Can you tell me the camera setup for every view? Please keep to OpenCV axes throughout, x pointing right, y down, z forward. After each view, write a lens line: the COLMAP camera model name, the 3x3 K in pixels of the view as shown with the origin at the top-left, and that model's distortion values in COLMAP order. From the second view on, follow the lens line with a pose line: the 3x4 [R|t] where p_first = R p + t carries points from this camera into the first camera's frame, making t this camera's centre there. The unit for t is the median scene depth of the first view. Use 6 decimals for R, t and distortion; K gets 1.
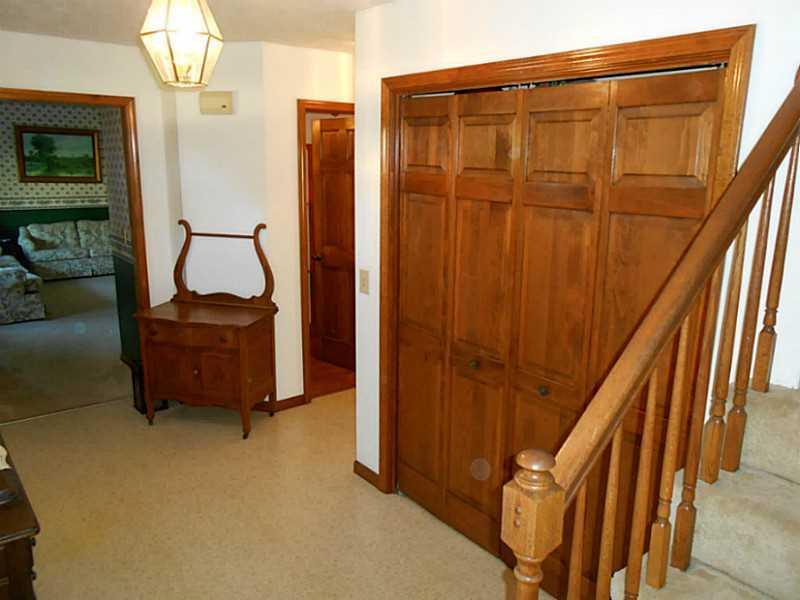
lens RADIAL K [[622.7, 0, 400.0], [0, 622.7, 300.0], [0, 0, 1]] dist [-0.008813, -0.004370]
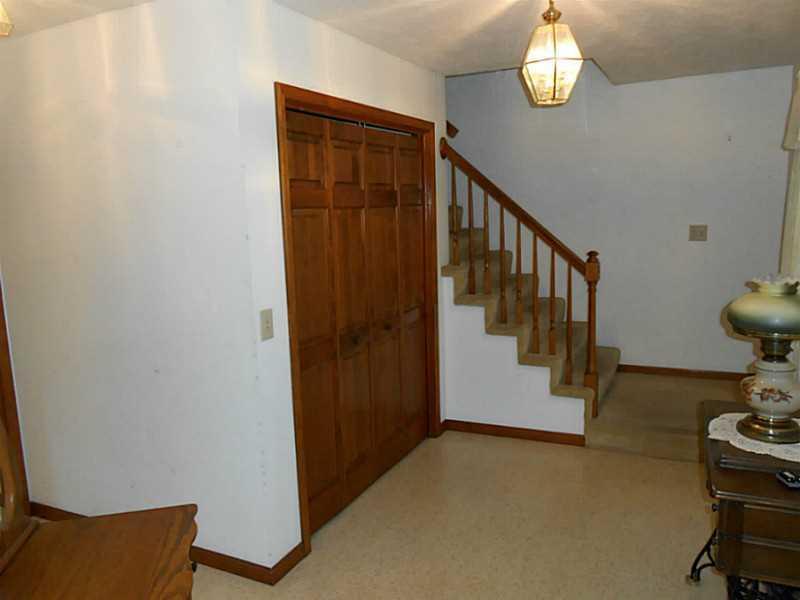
lens RADIAL K [[622.7, 0, 400.0], [0, 622.7, 300.0], [0, 0, 1]] dist [-0.008813, -0.004370]
pose [[-0.423897, -0.140851, 0.894691, -0.974866], [0.231970, 0.938001, 0.257574, -0.260711], [-0.875501, 0.316727, -0.364942, 1.309058]]
